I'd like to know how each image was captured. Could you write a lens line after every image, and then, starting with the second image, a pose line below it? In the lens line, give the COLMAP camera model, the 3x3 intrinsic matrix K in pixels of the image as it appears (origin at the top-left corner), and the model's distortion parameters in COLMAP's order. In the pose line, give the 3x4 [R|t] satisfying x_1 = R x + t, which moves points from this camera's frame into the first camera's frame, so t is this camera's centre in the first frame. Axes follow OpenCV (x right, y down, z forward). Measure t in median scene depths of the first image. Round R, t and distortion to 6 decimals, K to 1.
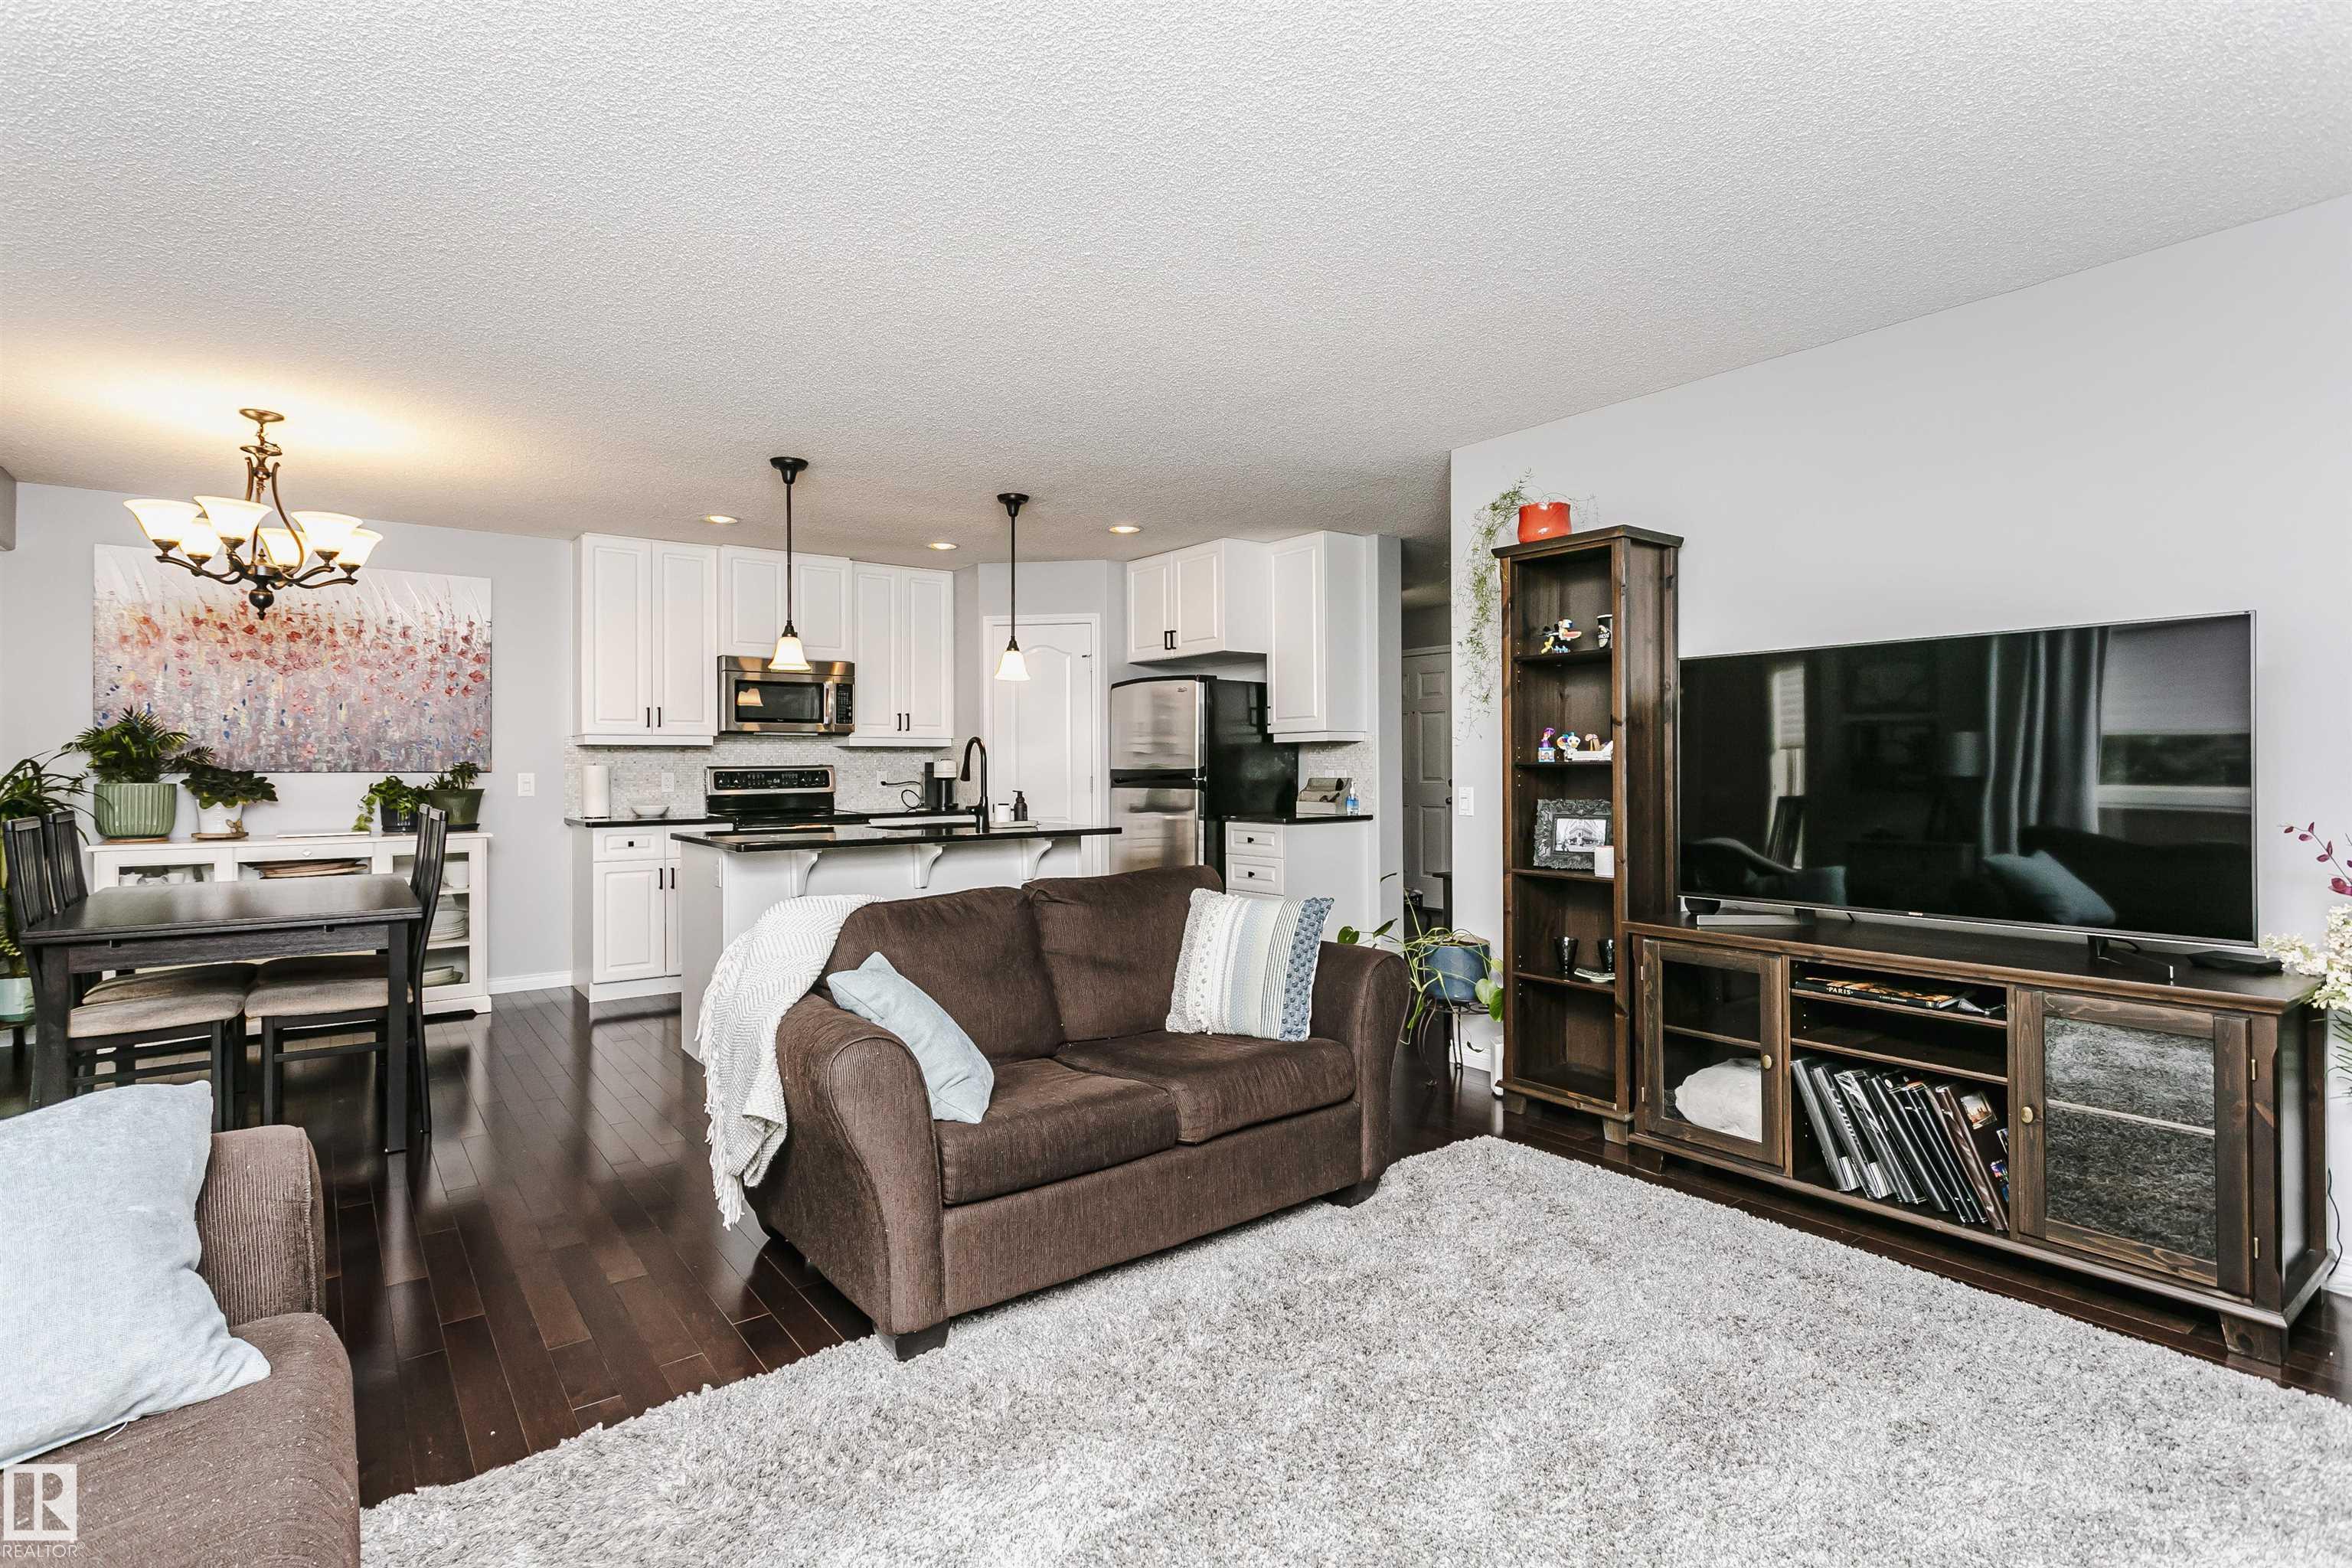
lens RADIAL K [[1146.4, 0, 1171.1], [0, 1146.4, 764.6], [0, 0, 1]] dist [0.000365, 0.000677]
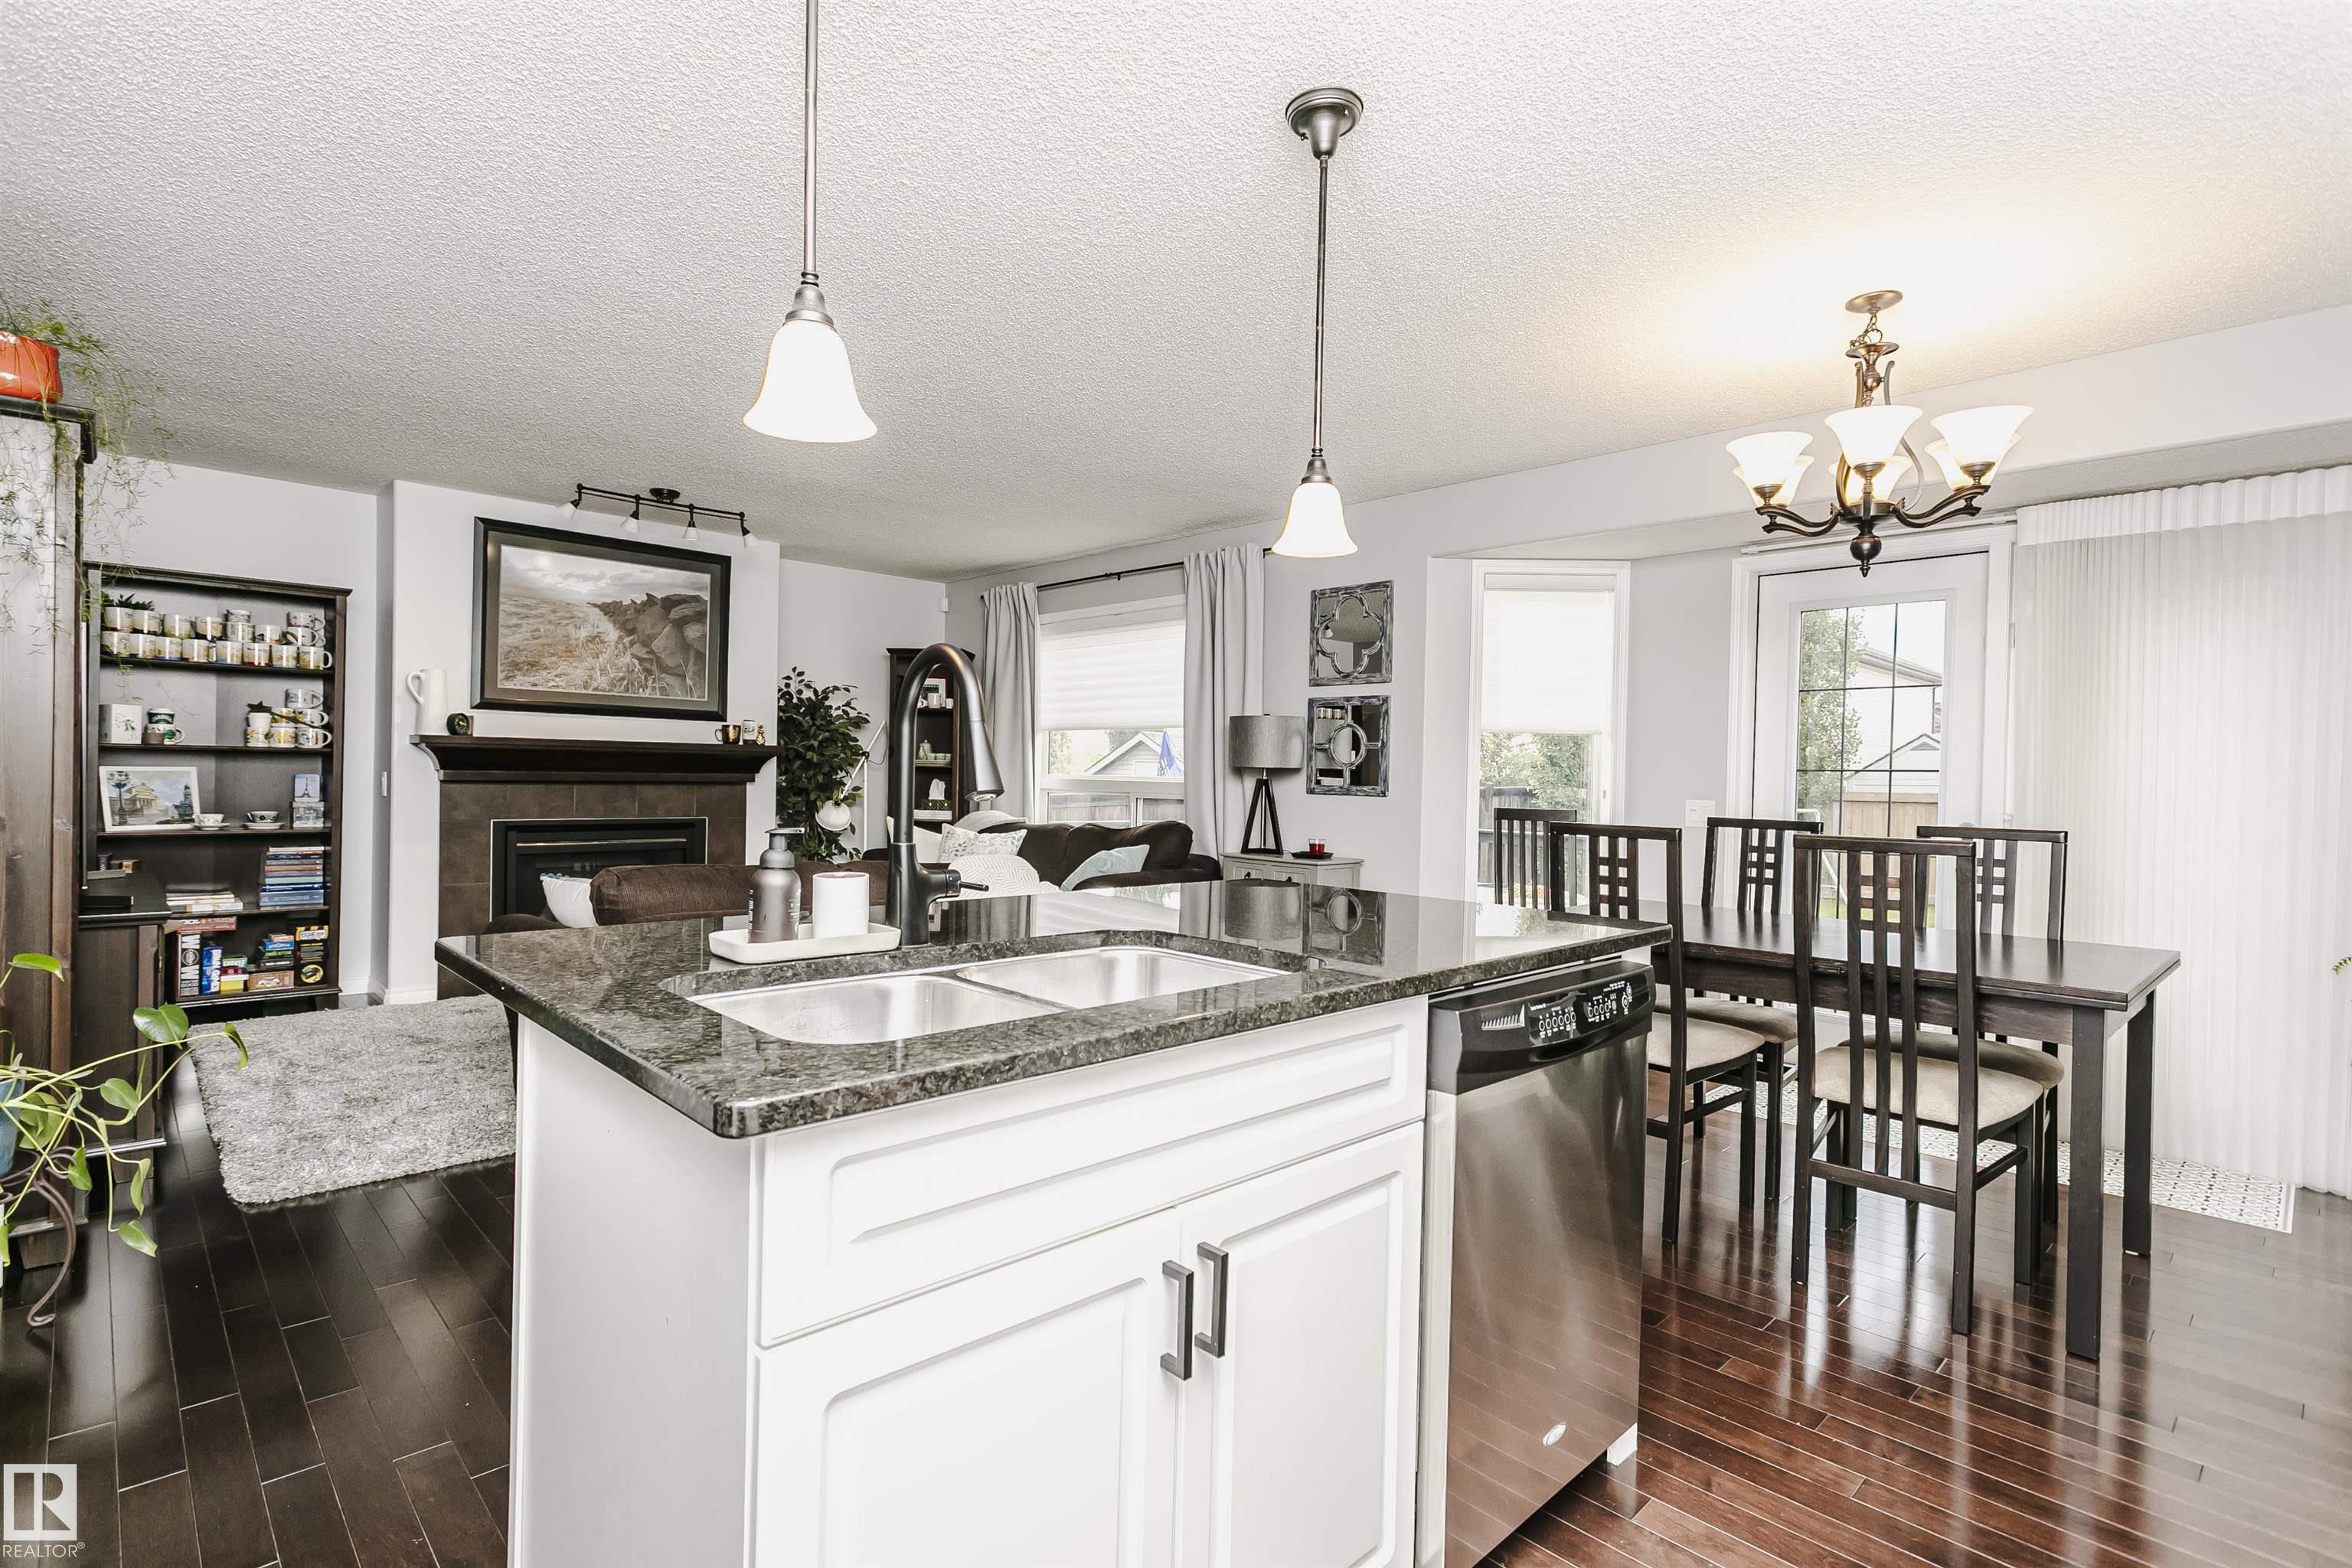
lens RADIAL K [[1112.0, 0, 1158.7], [0, 1112.0, 783.0], [0, 0, 1]] dist [0.003169, 0.000325]
pose [[-0.993812, -0.015075, -0.110050, -0.167040], [-0.016105, 0.999834, 0.008476, 0.006819], [0.109904, 0.010196, -0.993890, 1.095307]]
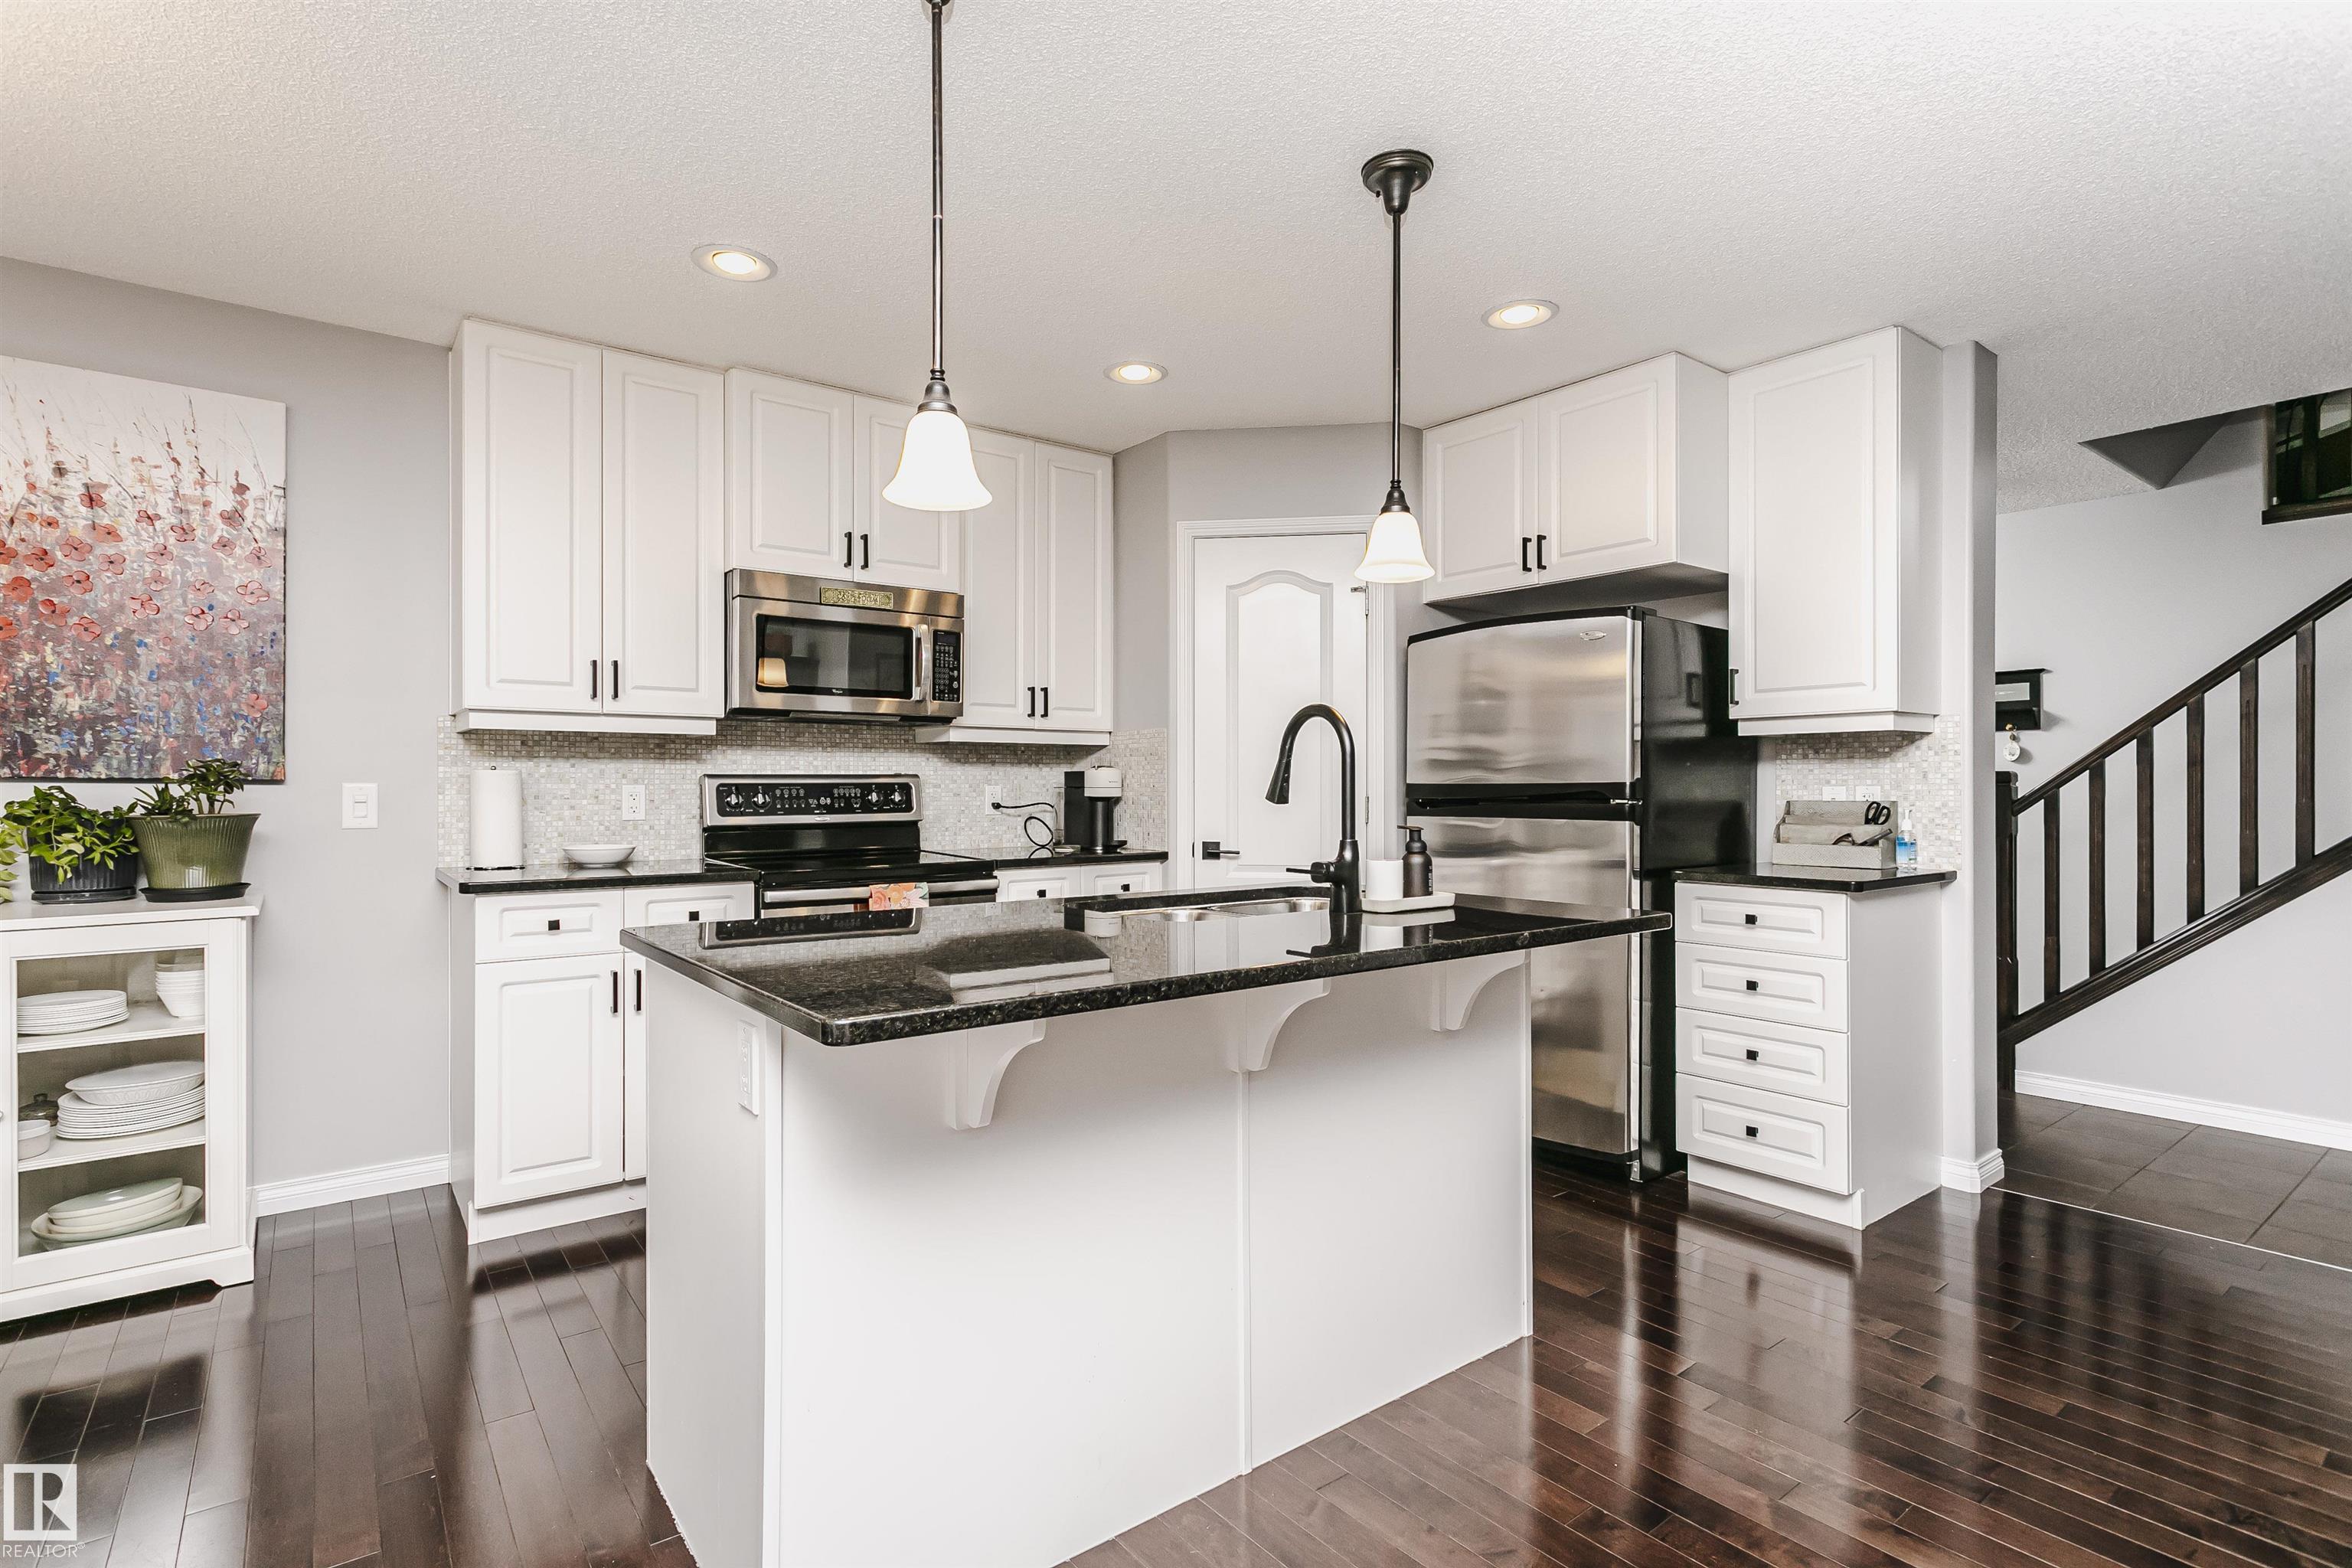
lens RADIAL K [[1140.8, 0, 1163.6], [0, 1140.8, 789.9], [0, 0, 1]] dist [0.000873, 0.000333]
pose [[0.999975, 0.005295, 0.004788, -0.197421], [-0.005310, 0.999981, 0.003086, 0.006715], [-0.004772, -0.003111, 0.999984, 0.476054]]
